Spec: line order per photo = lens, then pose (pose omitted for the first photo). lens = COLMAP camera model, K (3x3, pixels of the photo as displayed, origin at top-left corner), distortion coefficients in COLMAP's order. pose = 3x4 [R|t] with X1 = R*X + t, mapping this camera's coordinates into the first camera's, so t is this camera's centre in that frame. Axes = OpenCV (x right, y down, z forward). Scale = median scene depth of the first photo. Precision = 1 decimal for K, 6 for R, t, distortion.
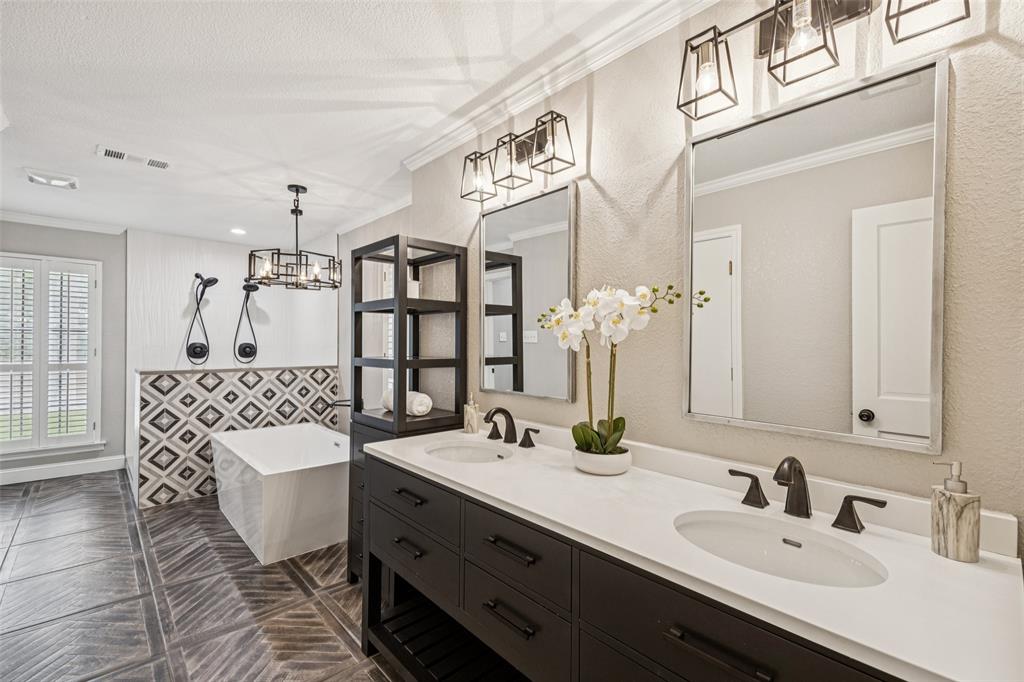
lens RADIAL K [[438.8, 0, 517.6], [0, 438.8, 341.2], [0, 0, 1]] dist [-0.001274, -0.001553]
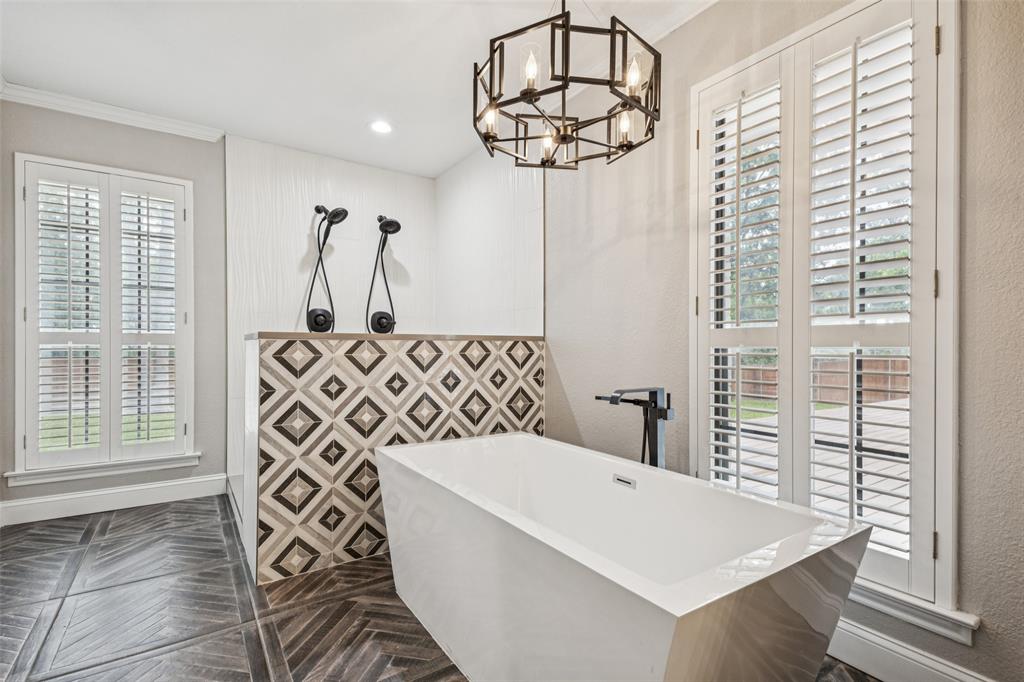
lens RADIAL K [[477.6, 0, 508.5], [0, 477.6, 347.3], [0, 0, 1]] dist [0.023278, 0.000321]
pose [[0.983756, -0.004778, -0.179448, -0.417311], [0.006051, 0.999960, 0.006549, 0.080091], [0.179409, -0.007528, 0.983746, 0.434552]]
